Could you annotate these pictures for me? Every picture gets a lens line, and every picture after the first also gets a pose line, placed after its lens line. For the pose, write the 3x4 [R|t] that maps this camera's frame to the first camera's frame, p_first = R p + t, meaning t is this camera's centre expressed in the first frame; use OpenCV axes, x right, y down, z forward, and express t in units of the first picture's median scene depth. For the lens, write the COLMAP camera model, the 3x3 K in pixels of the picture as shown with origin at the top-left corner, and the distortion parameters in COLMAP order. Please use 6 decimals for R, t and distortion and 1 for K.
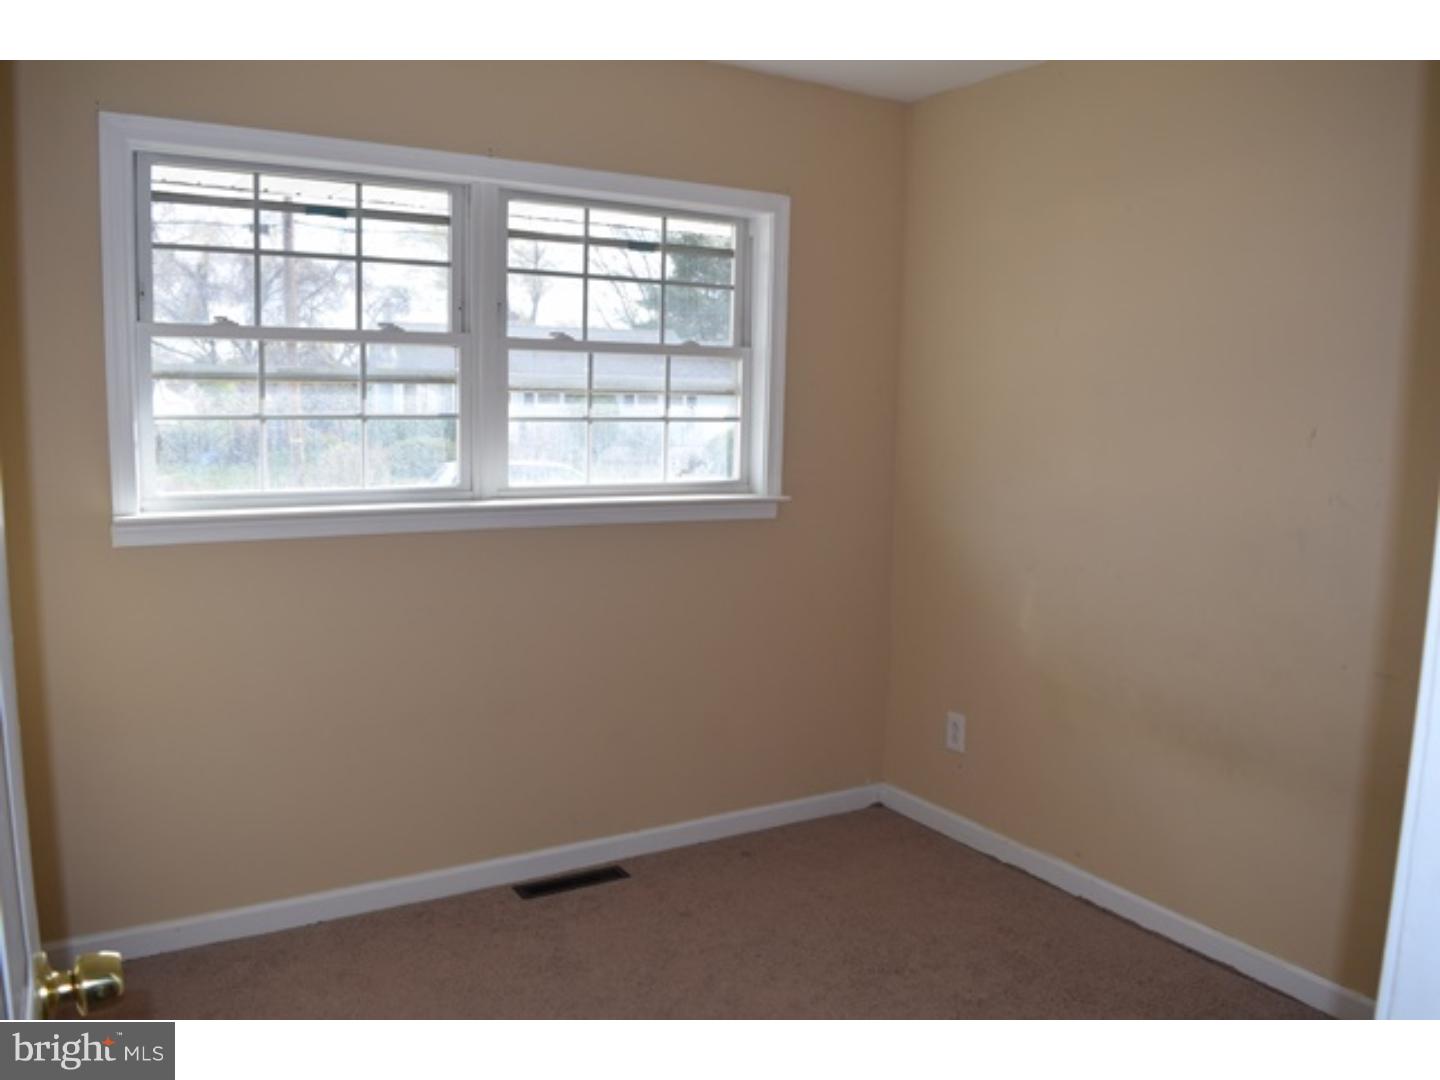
lens RADIAL K [[1129.4, 0, 717.8], [0, 1129.4, 548.2], [0, 0, 1]] dist [-0.098575, 0.026314]
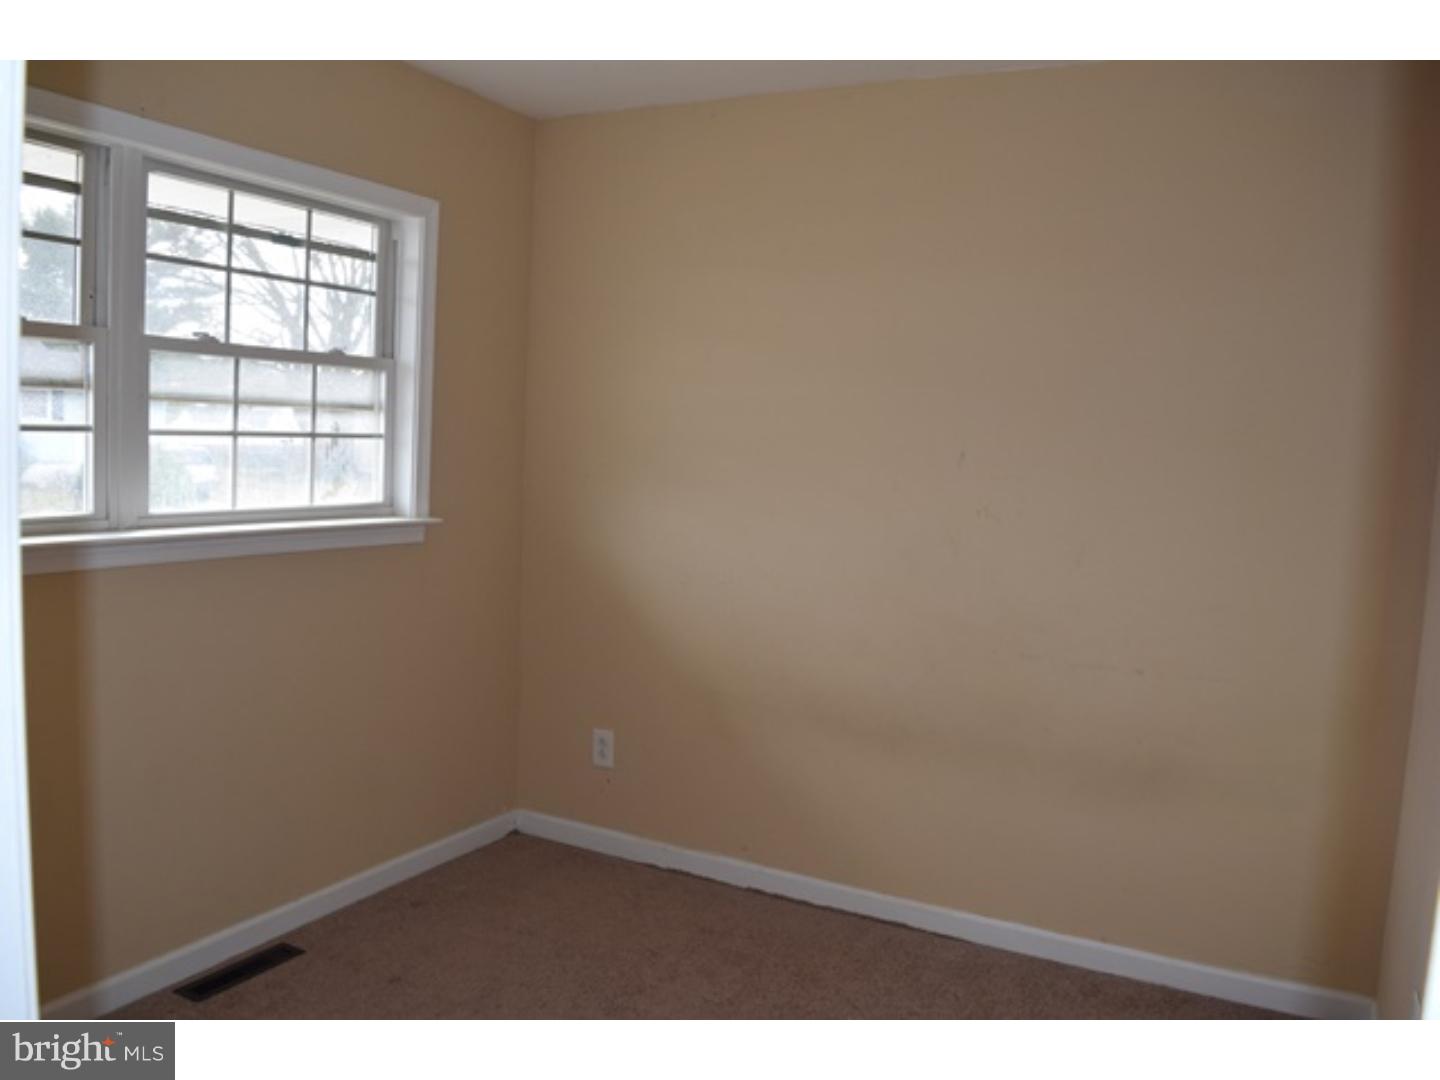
lens RADIAL K [[1129.4, 0, 726.2], [0, 1129.4, 550.2], [0, 0, 1]] dist [-0.098575, 0.026314]
pose [[0.859974, -0.033434, 0.509241, -0.228637], [0.040221, 0.999188, -0.002322, -0.008110], [-0.508750, 0.022479, 0.860621, 0.076895]]
